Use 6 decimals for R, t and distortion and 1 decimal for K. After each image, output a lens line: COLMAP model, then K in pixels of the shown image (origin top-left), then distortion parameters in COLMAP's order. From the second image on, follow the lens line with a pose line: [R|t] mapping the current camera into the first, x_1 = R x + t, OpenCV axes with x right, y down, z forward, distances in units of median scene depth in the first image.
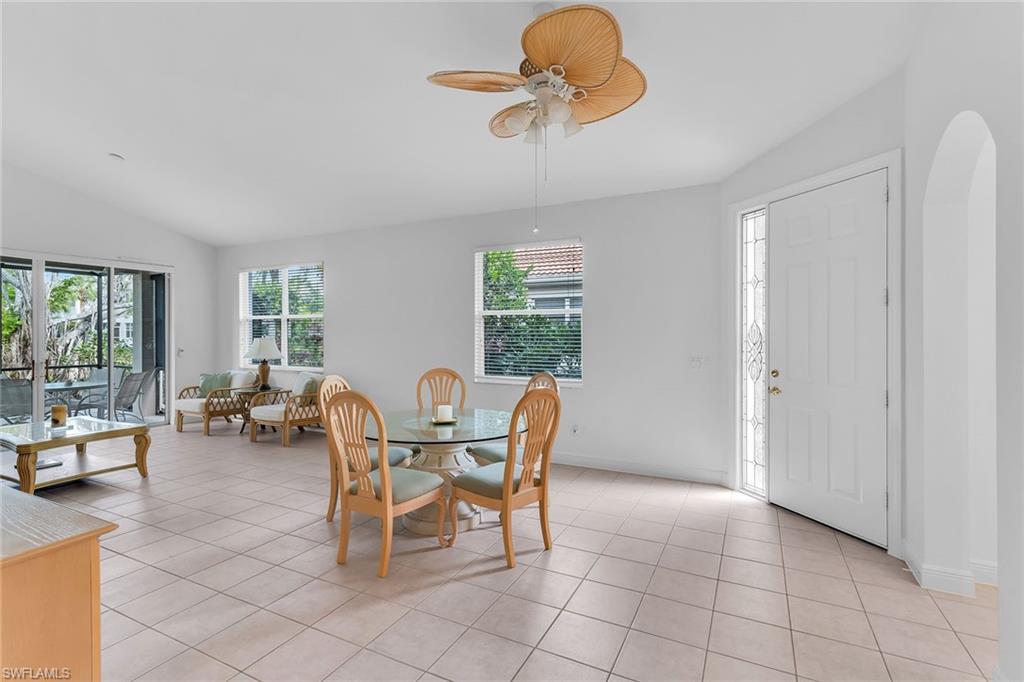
lens RADIAL K [[484.7, 0, 514.8], [0, 484.7, 329.3], [0, 0, 1]] dist [0.000528, -0.000039]
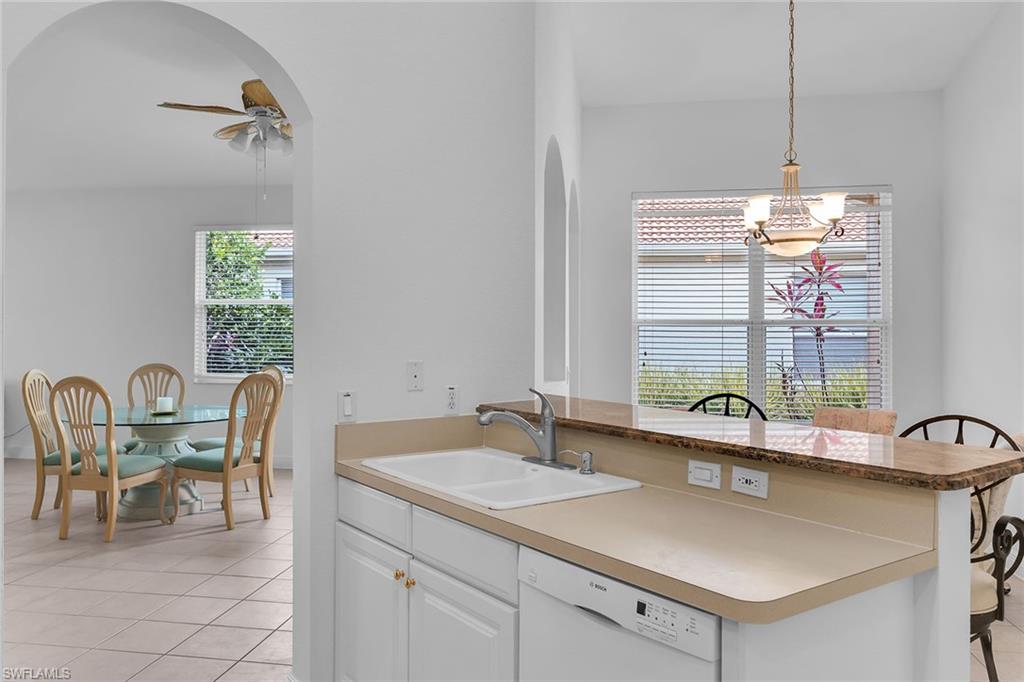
lens RADIAL K [[759.0, 0, 512.0], [0, 759.0, 320.0], [0, 0, 1]] dist [-0.000323, -0.052989]
pose [[0.949118, 0.007432, 0.314831, 0.045996], [-0.007350, 0.999972, -0.001446, -0.006124], [-0.314833, -0.000942, 0.949146, -0.740172]]
